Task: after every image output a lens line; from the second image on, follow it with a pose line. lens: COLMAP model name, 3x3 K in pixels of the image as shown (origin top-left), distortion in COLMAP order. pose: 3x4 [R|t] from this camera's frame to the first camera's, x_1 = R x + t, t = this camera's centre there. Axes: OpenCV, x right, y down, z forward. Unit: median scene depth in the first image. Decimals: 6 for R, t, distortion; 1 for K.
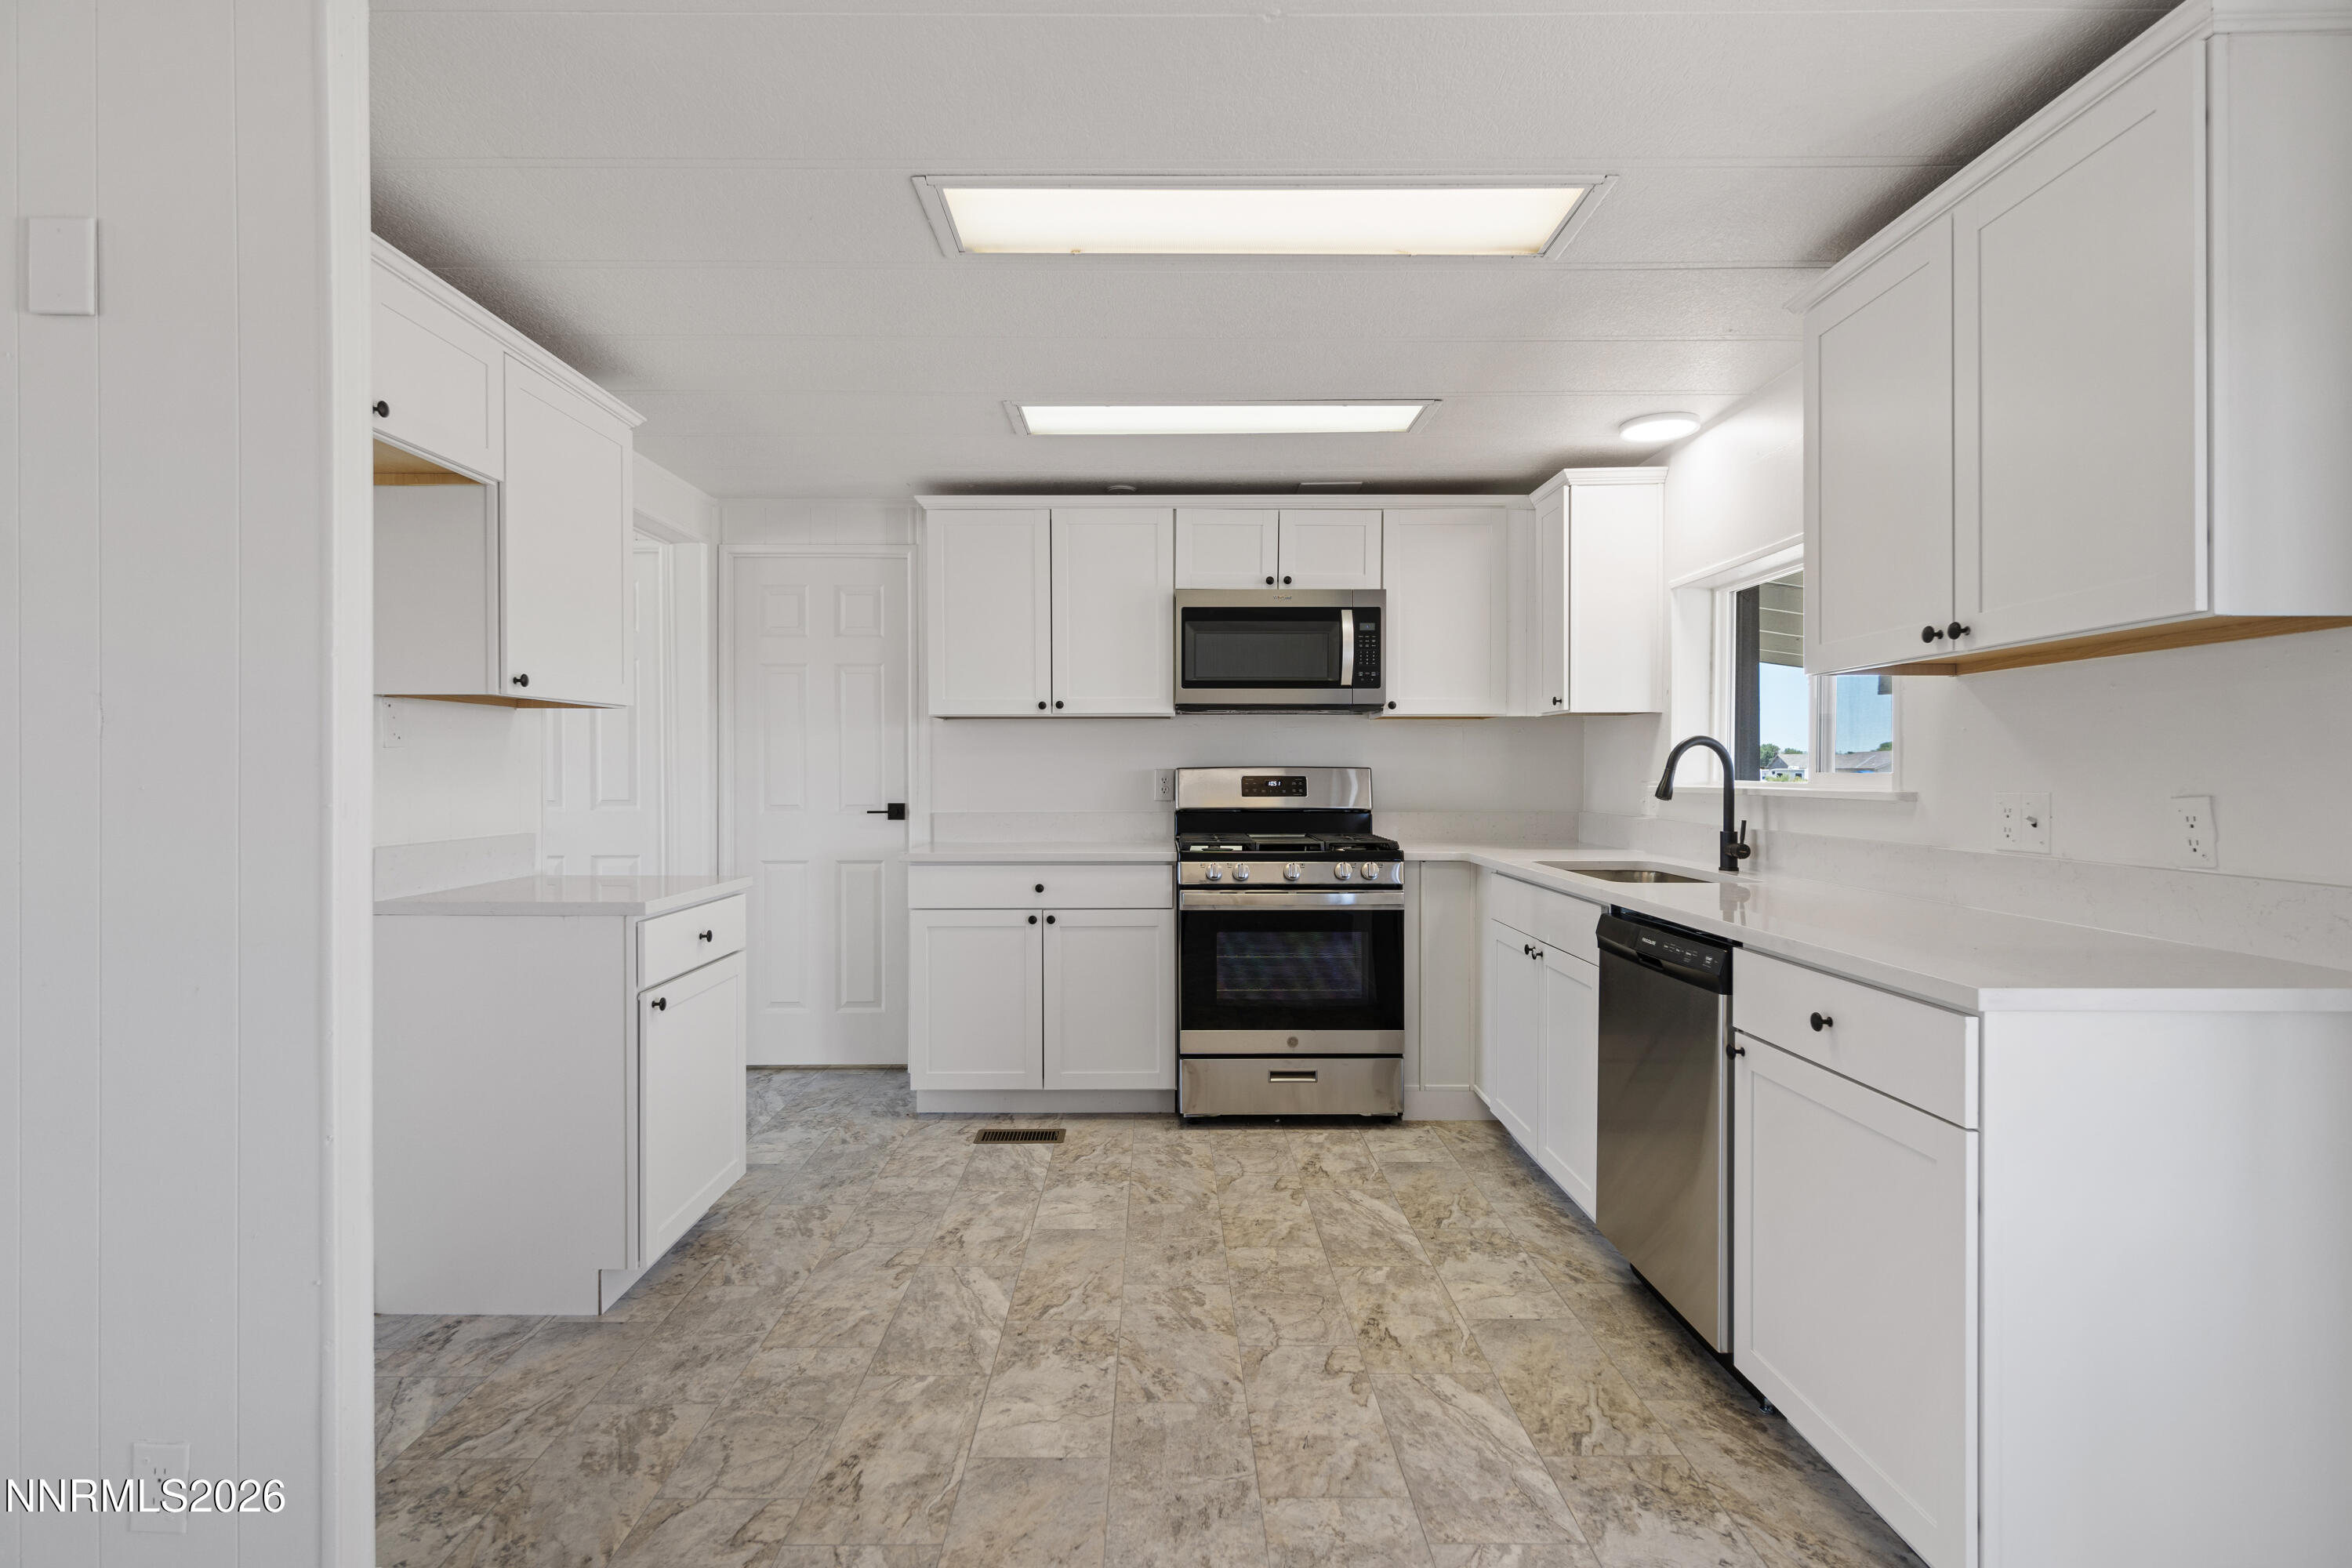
lens RADIAL K [[1154.3, 0, 1148.8], [0, 1154.3, 780.1], [0, 0, 1]] dist [-0.000654, -0.000511]
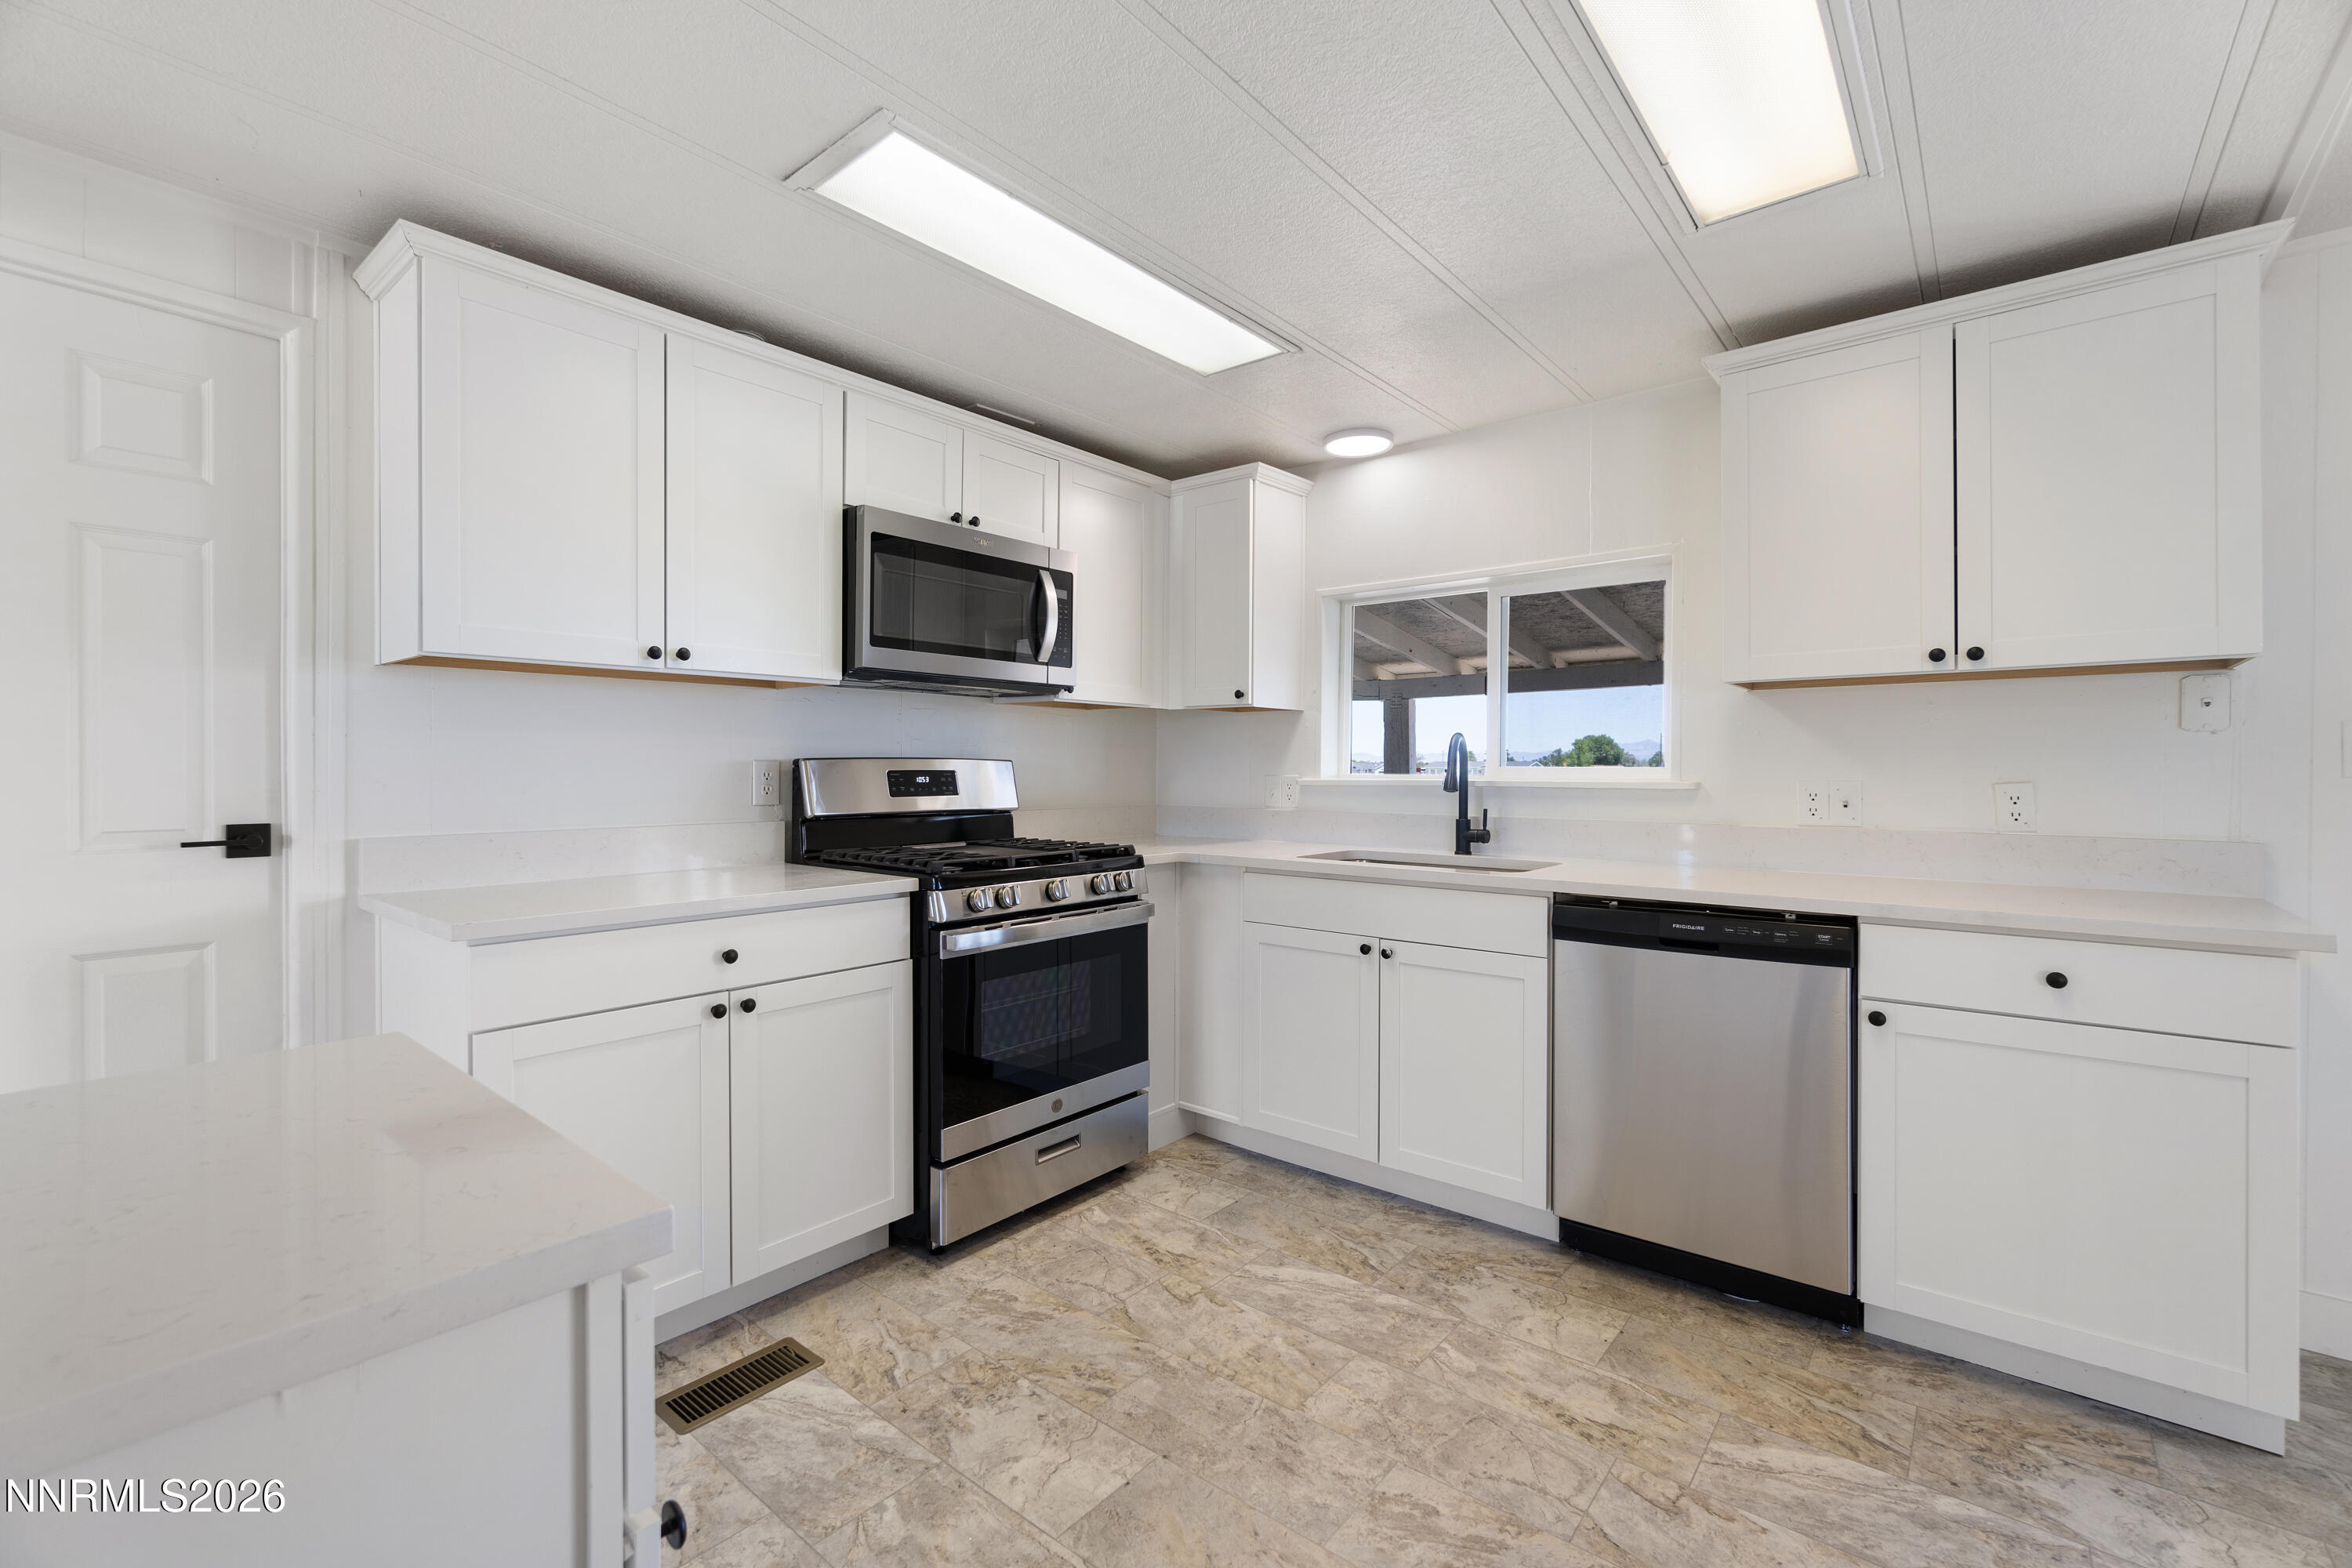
lens RADIAL K [[1023.1, 0, 1173.4], [0, 1023.1, 772.9], [0, 0, 1]] dist [-0.006490, 0.001449]
pose [[0.630323, -0.002855, 0.776328, -0.419995], [0.001695, 0.999996, 0.002302, -0.003552], [-0.776331, -0.000135, 0.630325, 0.561333]]
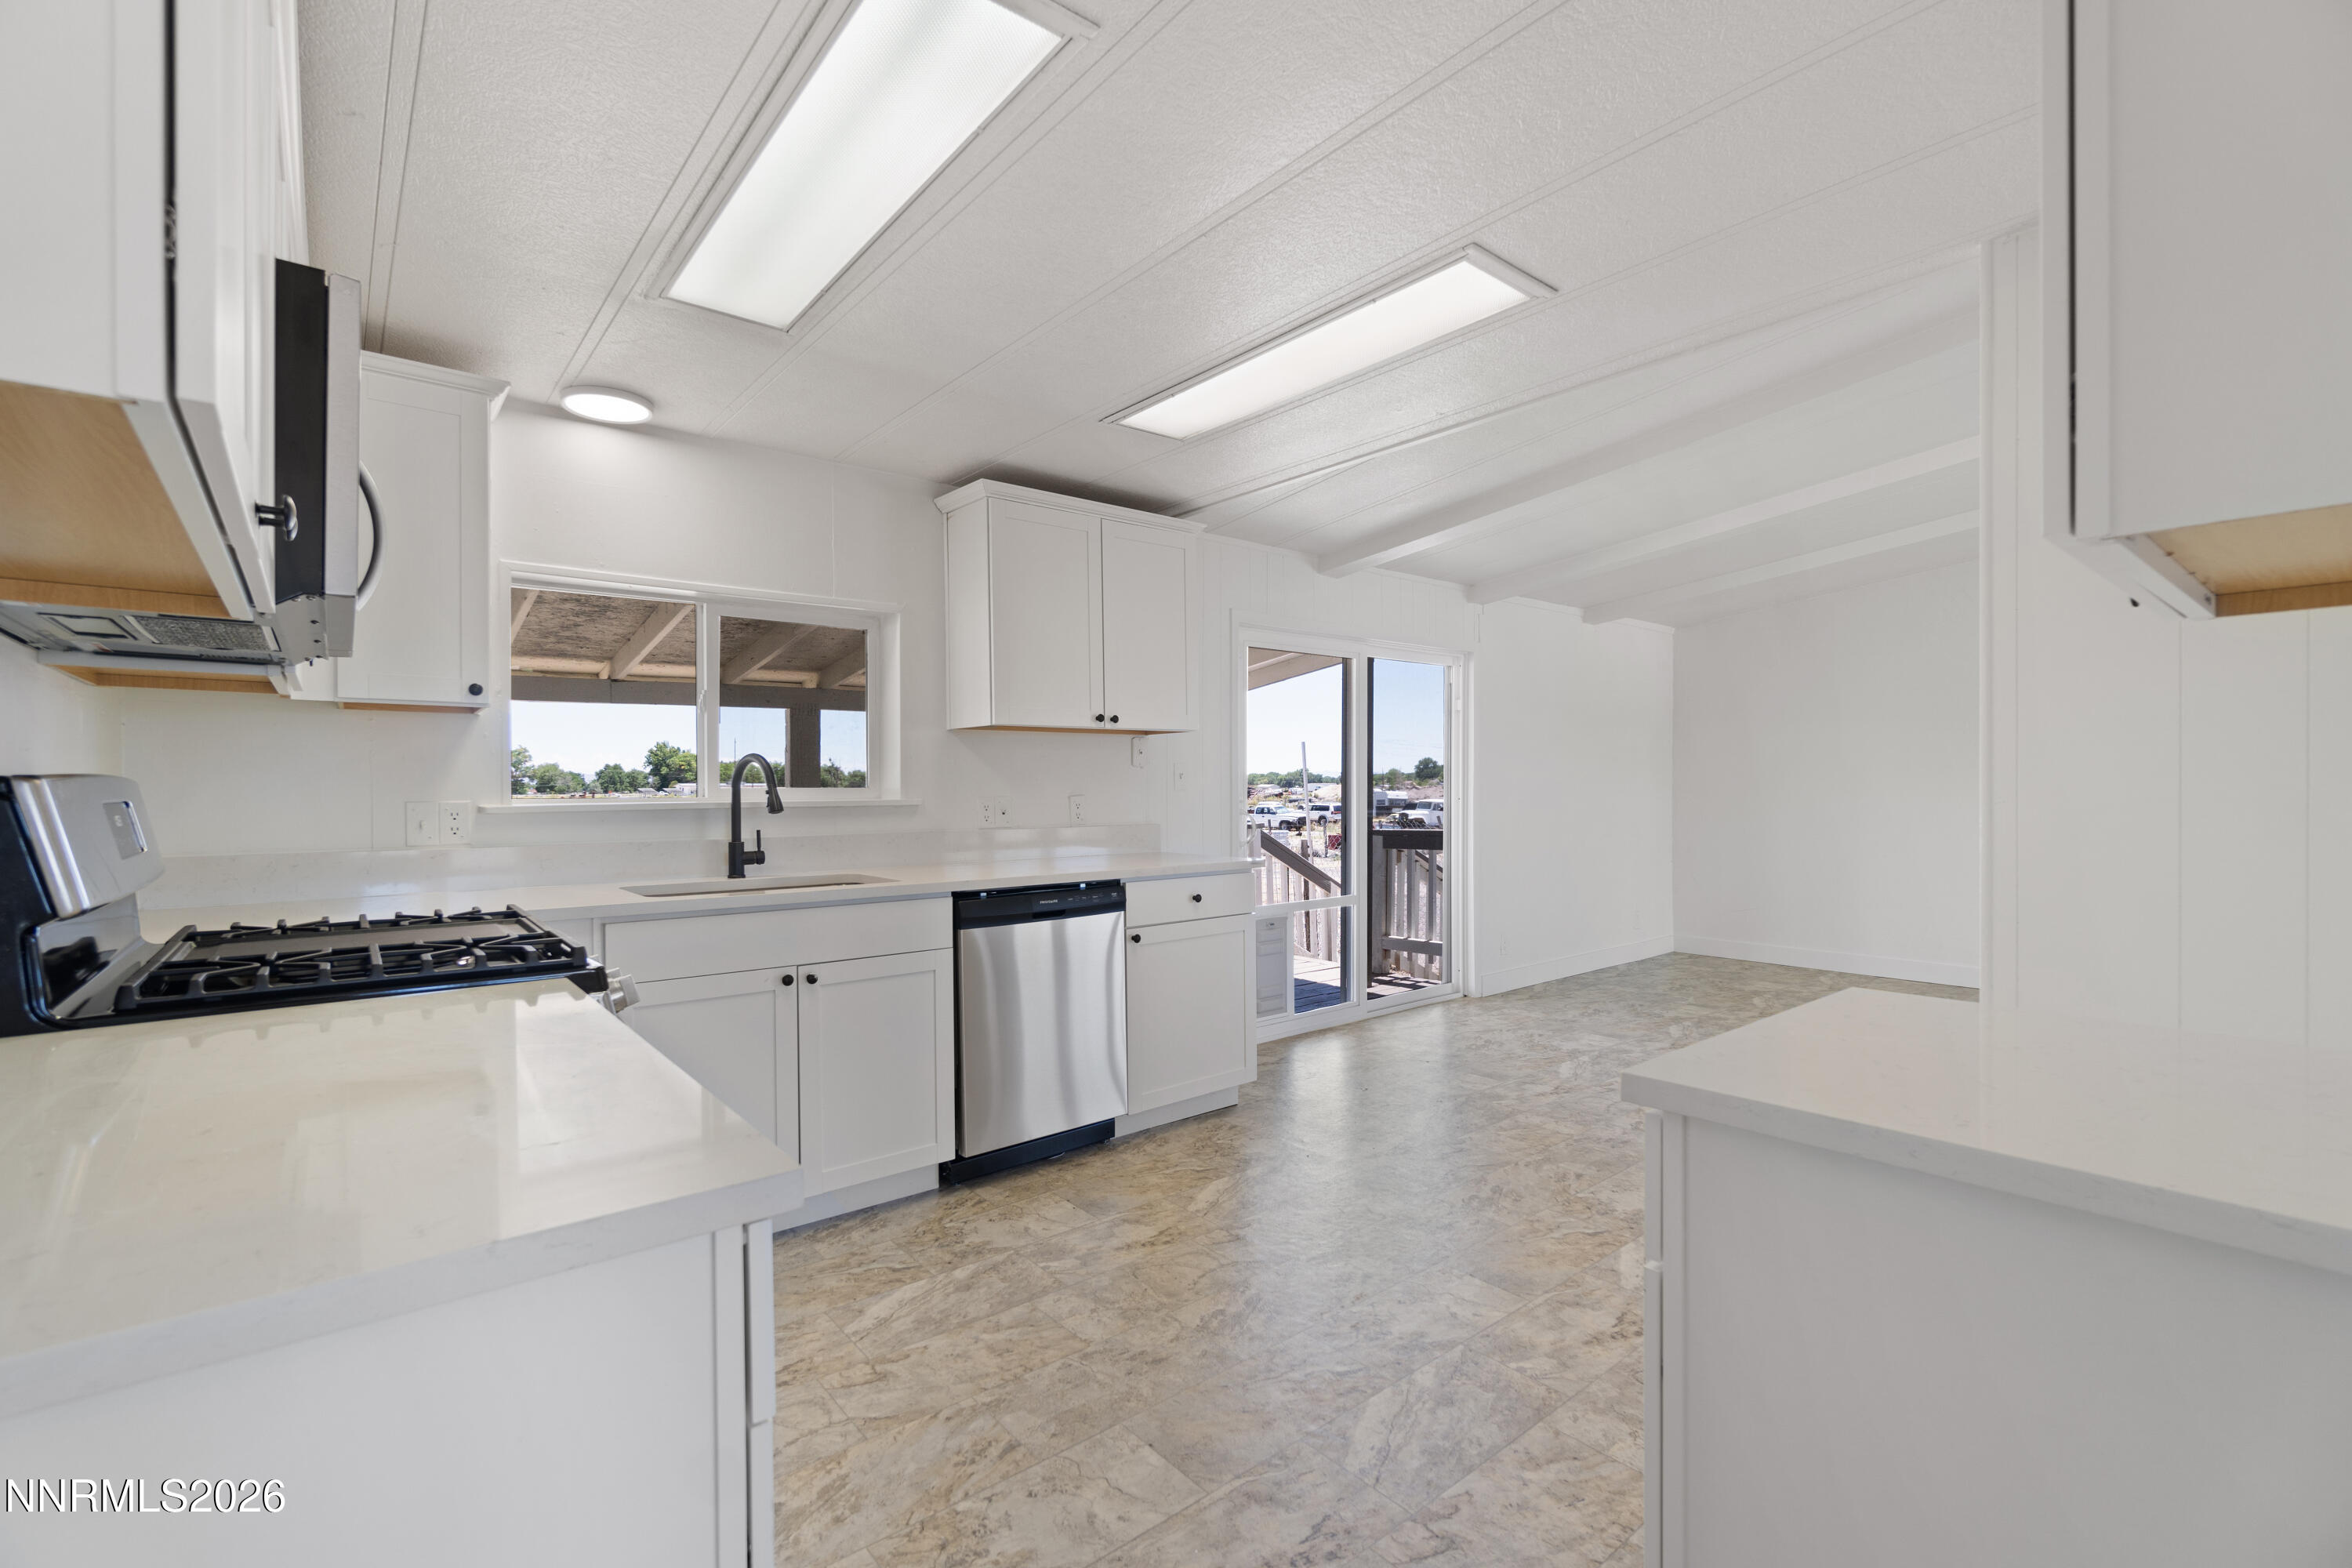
lens RADIAL K [[1023.1, 0, 1165.6], [0, 1023.1, 795.6], [0, 0, 1]] dist [-0.006490, 0.001449]
pose [[-0.647184, -0.004183, 0.762322, -0.466520], [0.008859, 0.999876, 0.013007, -0.007942], [-0.762282, 0.015171, -0.647067, 1.242262]]
